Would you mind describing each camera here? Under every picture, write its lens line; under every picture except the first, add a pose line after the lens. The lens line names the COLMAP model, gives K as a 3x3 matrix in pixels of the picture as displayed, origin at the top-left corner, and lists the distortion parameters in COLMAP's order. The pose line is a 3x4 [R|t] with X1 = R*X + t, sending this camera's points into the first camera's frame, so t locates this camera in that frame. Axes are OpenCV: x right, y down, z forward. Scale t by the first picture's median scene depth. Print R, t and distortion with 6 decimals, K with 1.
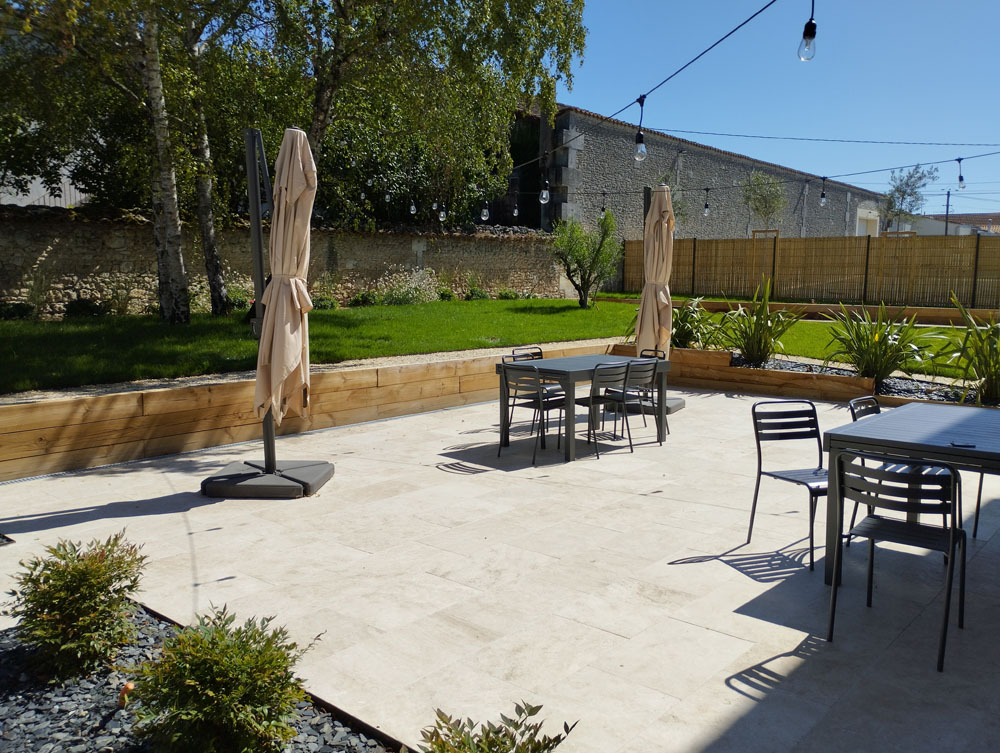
lens RADIAL K [[819.7, 0, 500.0], [0, 819.7, 376.5], [0, 0, 1]] dist [0.062096, -0.068493]
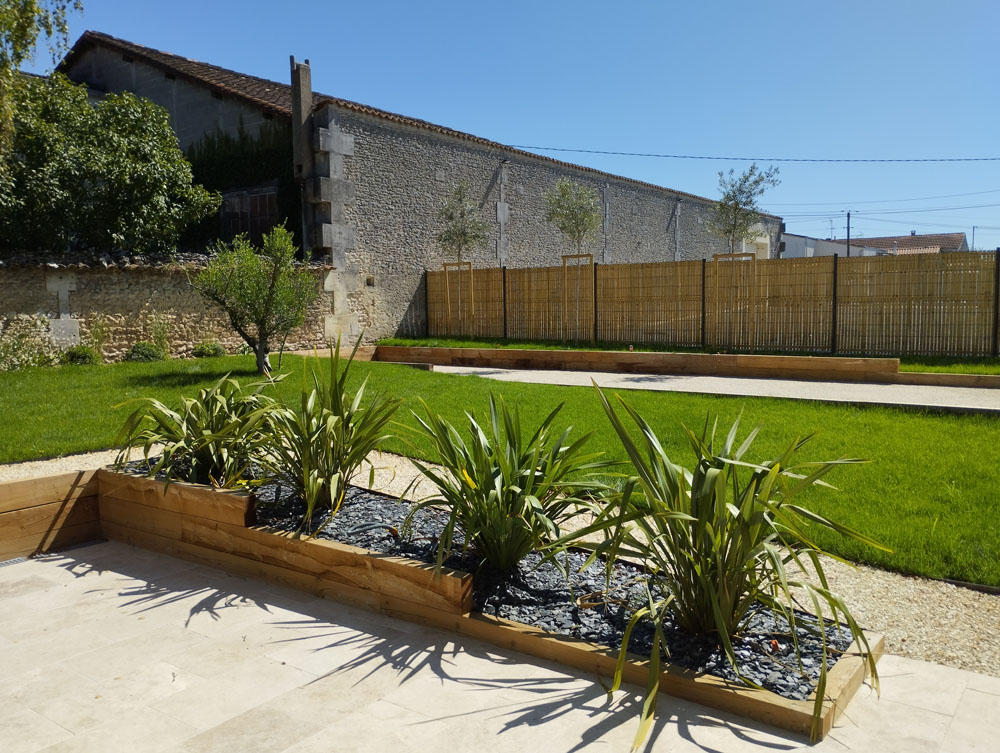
lens RADIAL K [[819.7, 0, 500.0], [0, 819.7, 376.5], [0, 0, 1]] dist [0.062096, -0.068493]
pose [[0.997442, -0.028332, 0.065628, 0.108814], [0.030822, 0.998831, -0.037243, -0.021222], [-0.064496, 0.039171, 0.997149, 0.137297]]
